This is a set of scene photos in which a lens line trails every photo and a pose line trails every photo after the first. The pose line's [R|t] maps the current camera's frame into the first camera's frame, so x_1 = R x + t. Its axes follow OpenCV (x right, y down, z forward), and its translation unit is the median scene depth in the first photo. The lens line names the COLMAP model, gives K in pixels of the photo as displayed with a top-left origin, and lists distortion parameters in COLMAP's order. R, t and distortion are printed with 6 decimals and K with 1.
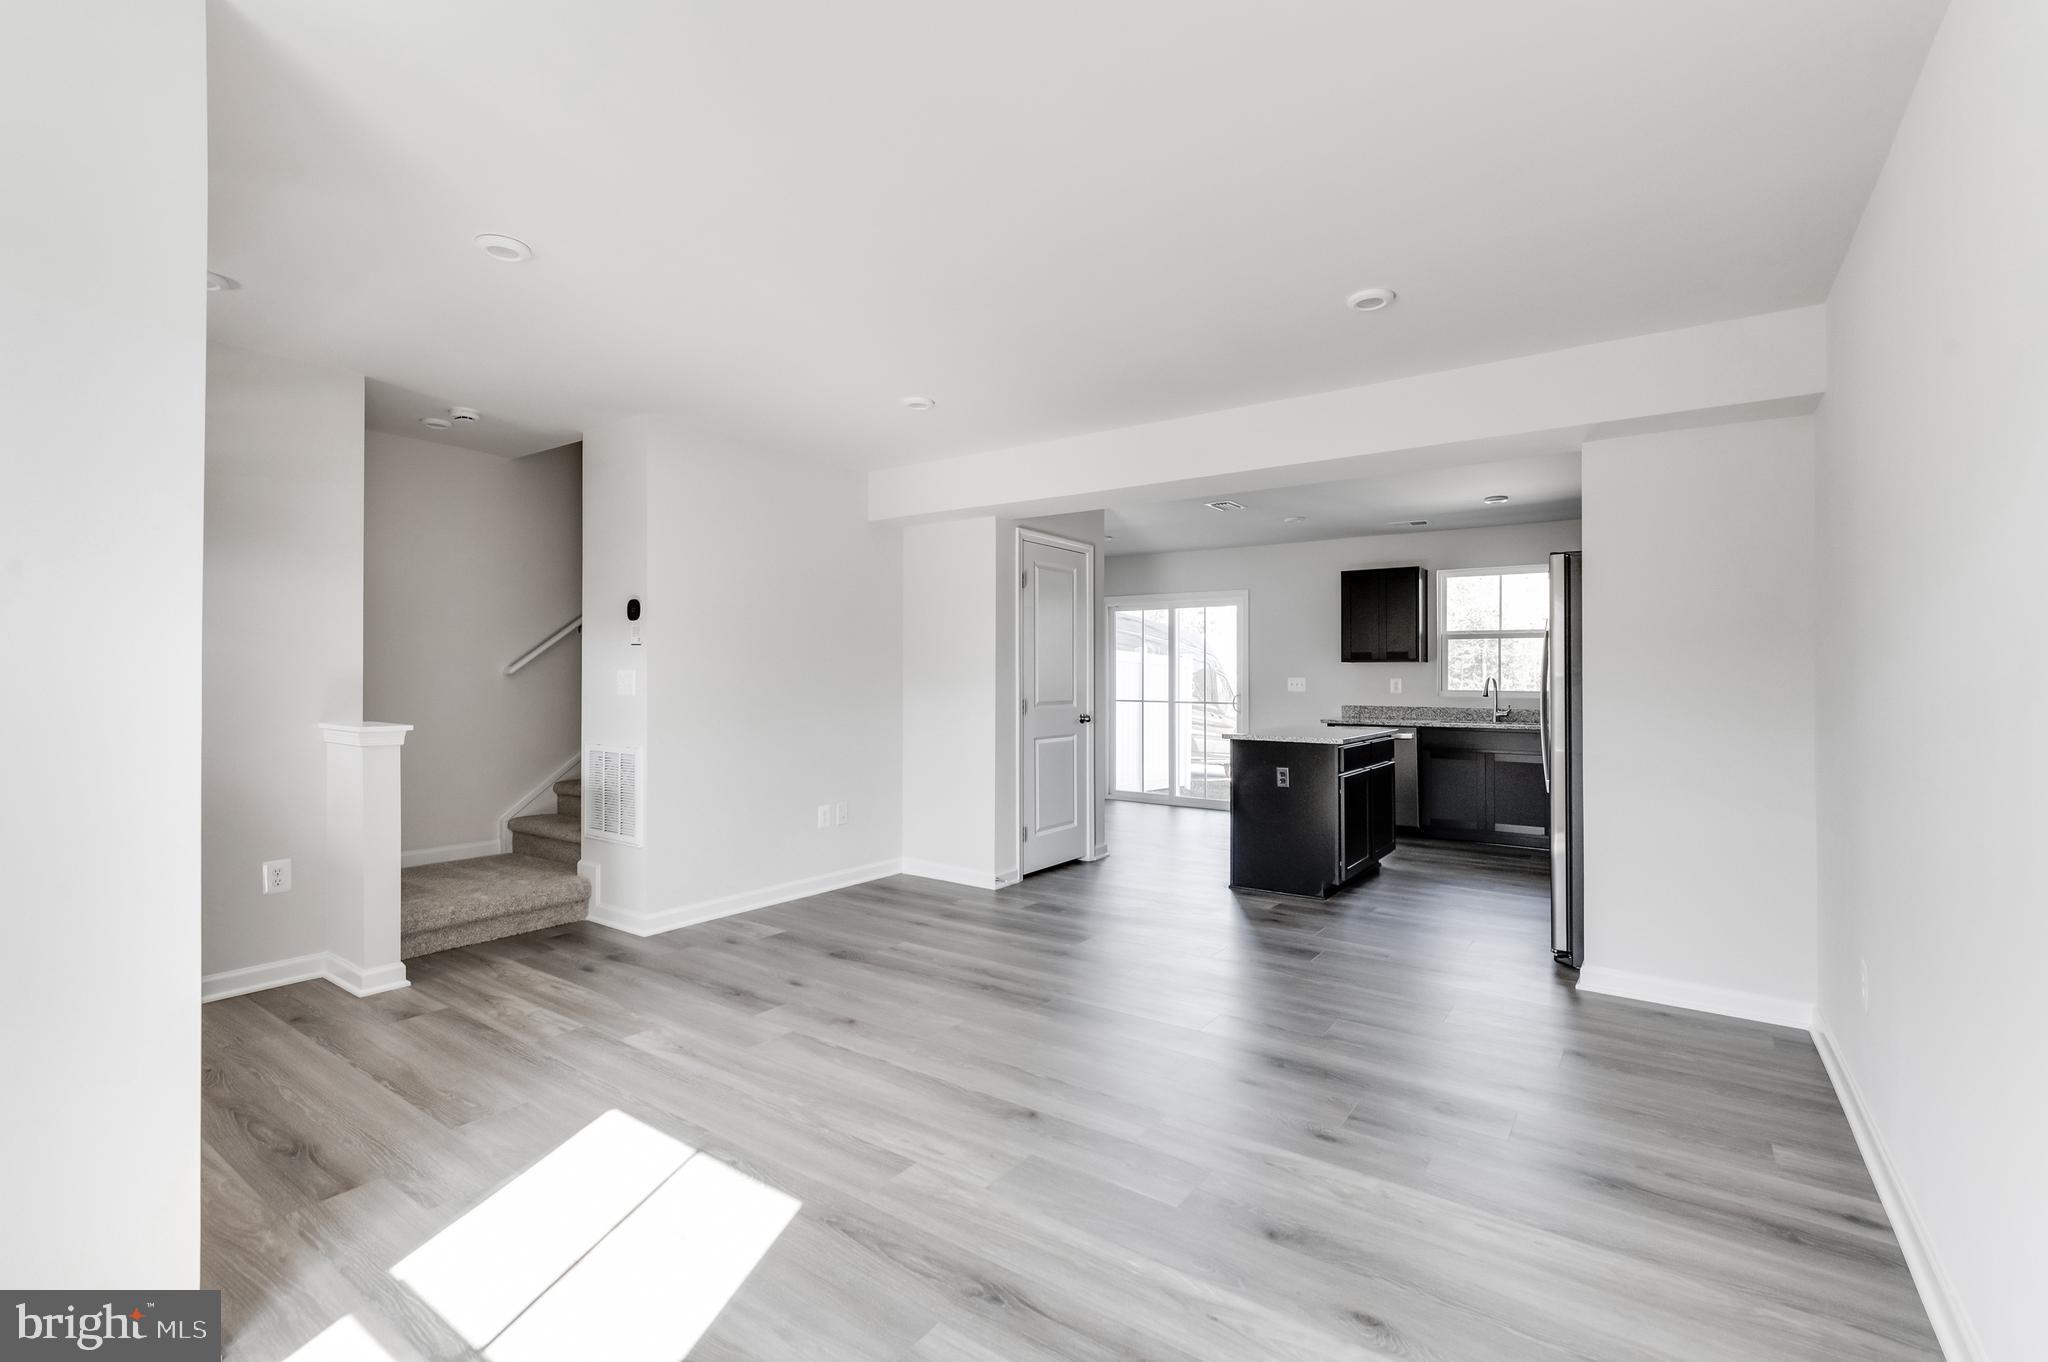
lens RADIAL K [[940.3, 0, 1019.0], [0, 940.3, 687.8], [0, 0, 1]] dist [0.004993, -0.000834]
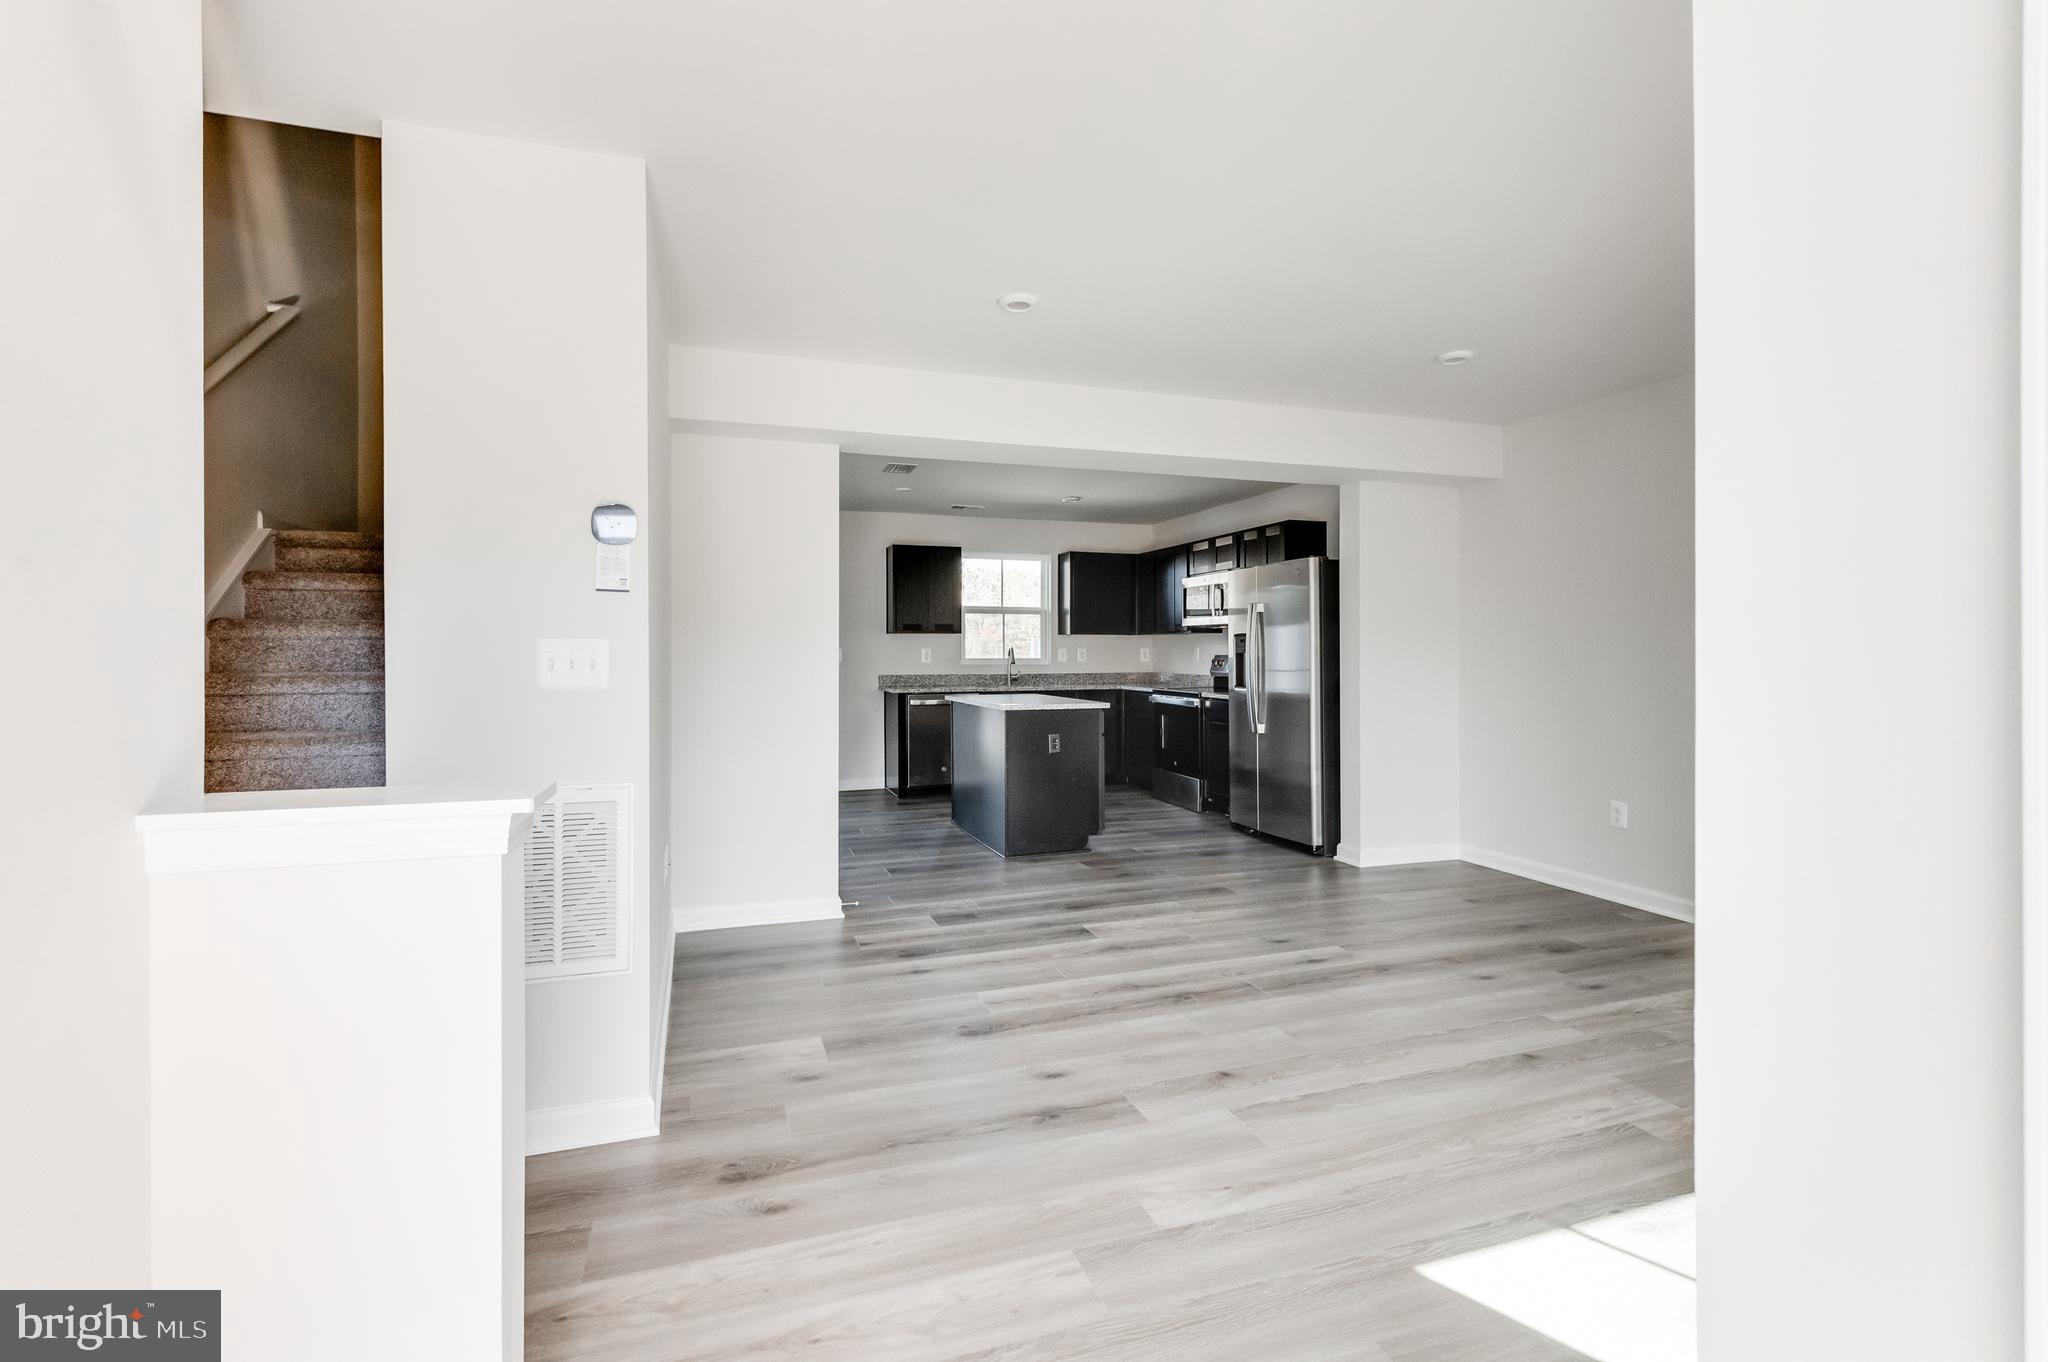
lens RADIAL K [[940.3, 0, 1017.2], [0, 940.3, 655.8], [0, 0, 1]] dist [0.004993, -0.000834]
pose [[0.567020, -0.010818, 0.823633, -0.824116], [0.012605, 0.999911, 0.004456, -0.010311], [-0.823608, 0.007856, 0.567105, 0.597826]]
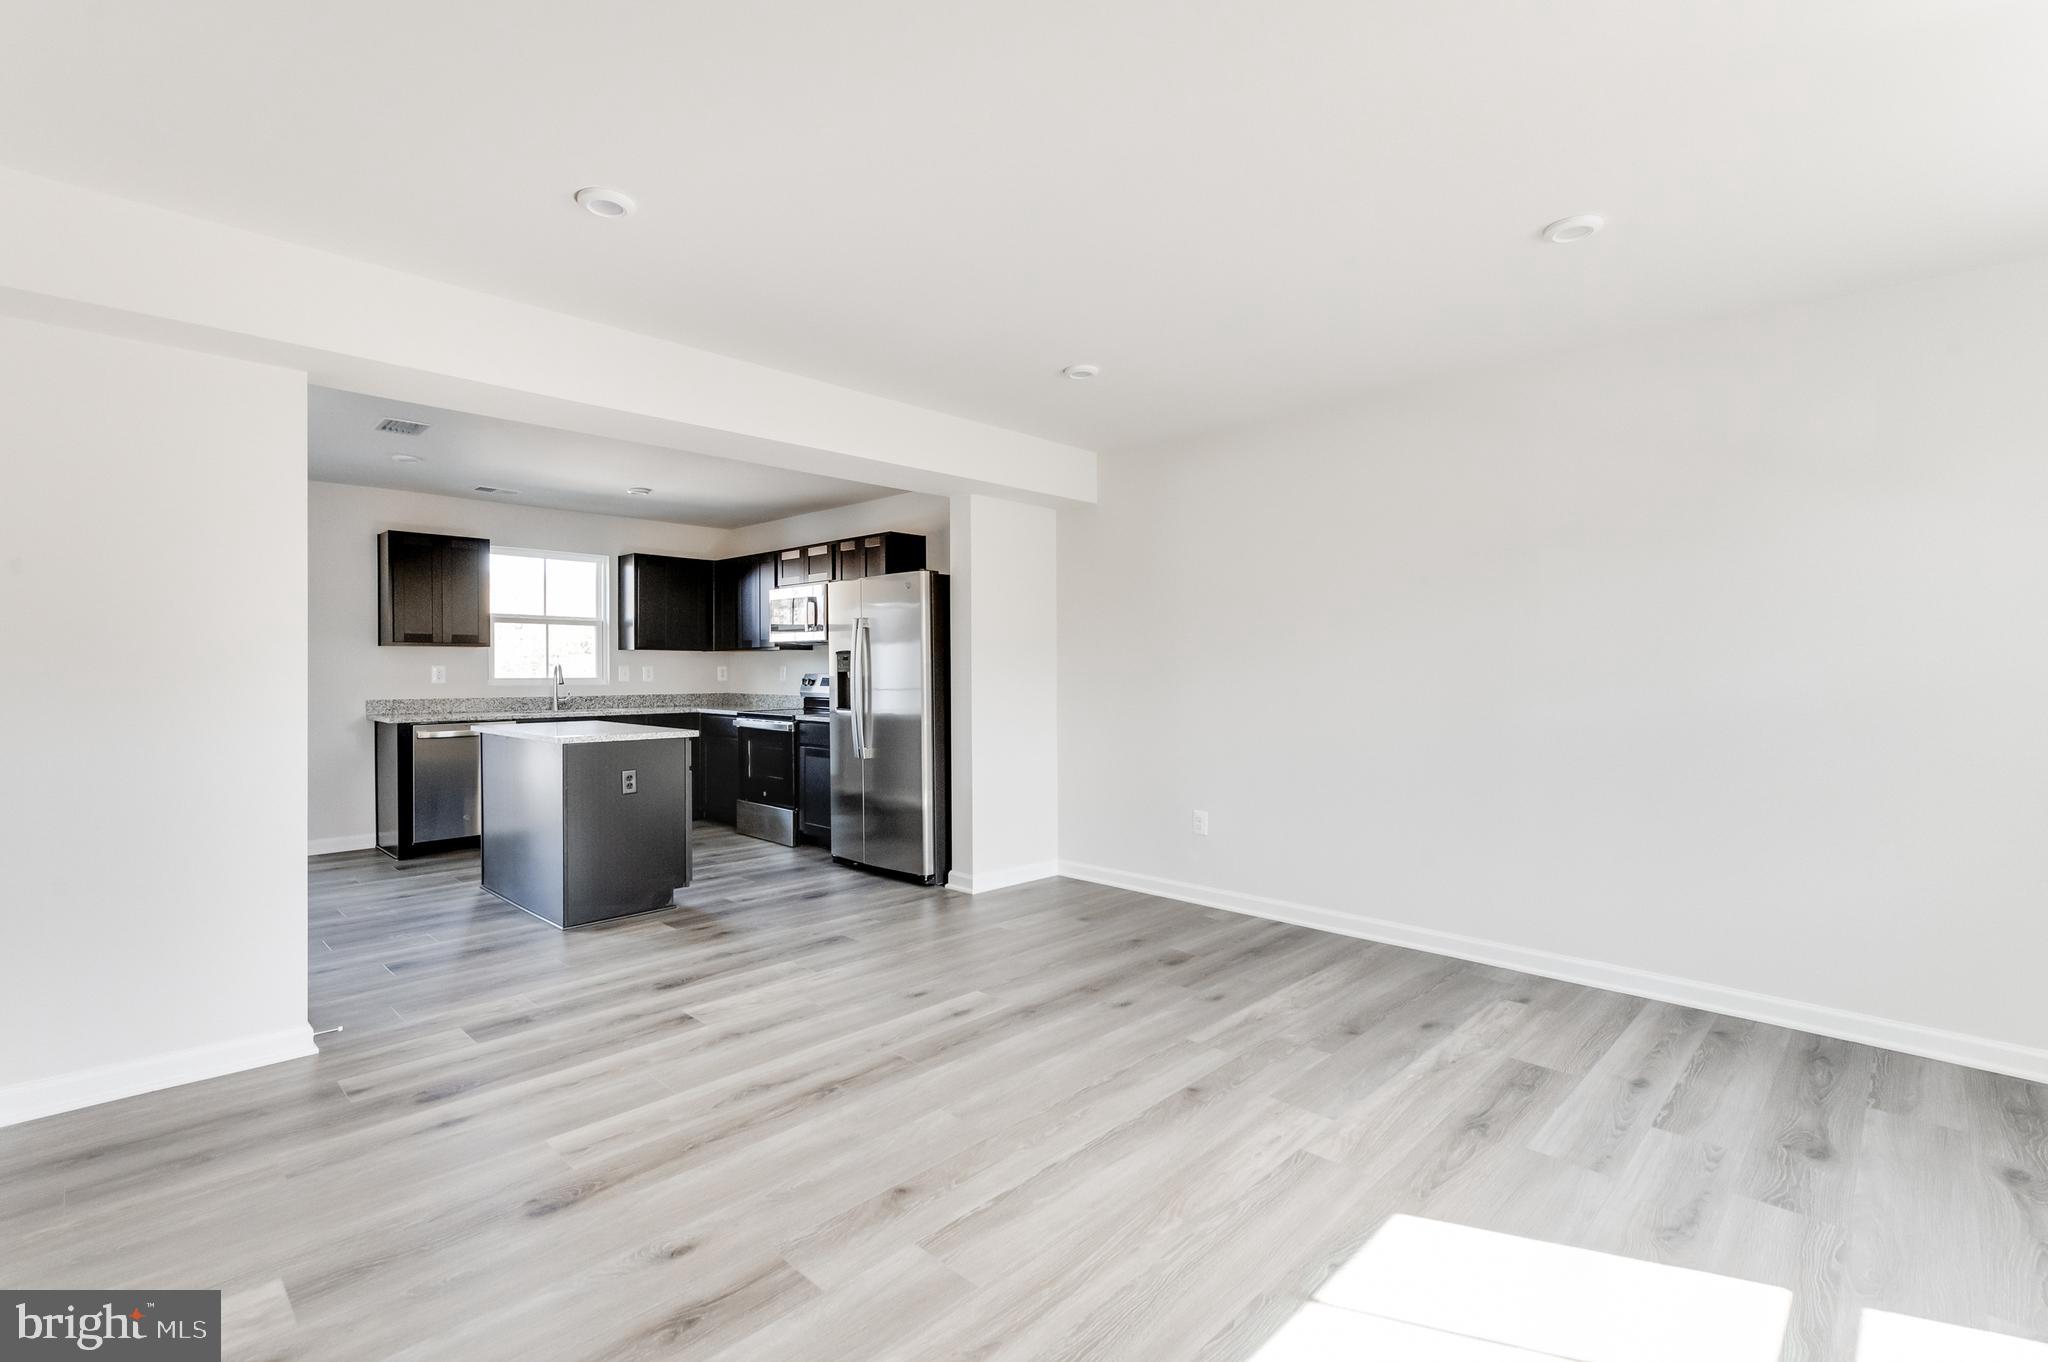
lens RADIAL K [[940.3, 0, 1016.4], [0, 940.3, 678.4], [0, 0, 1]] dist [0.004993, -0.000834]
pose [[0.136885, -0.015857, 0.990460, -0.713184], [0.008855, 0.999852, 0.014784, -0.012675], [-0.990547, 0.006747, 0.137005, 0.721372]]
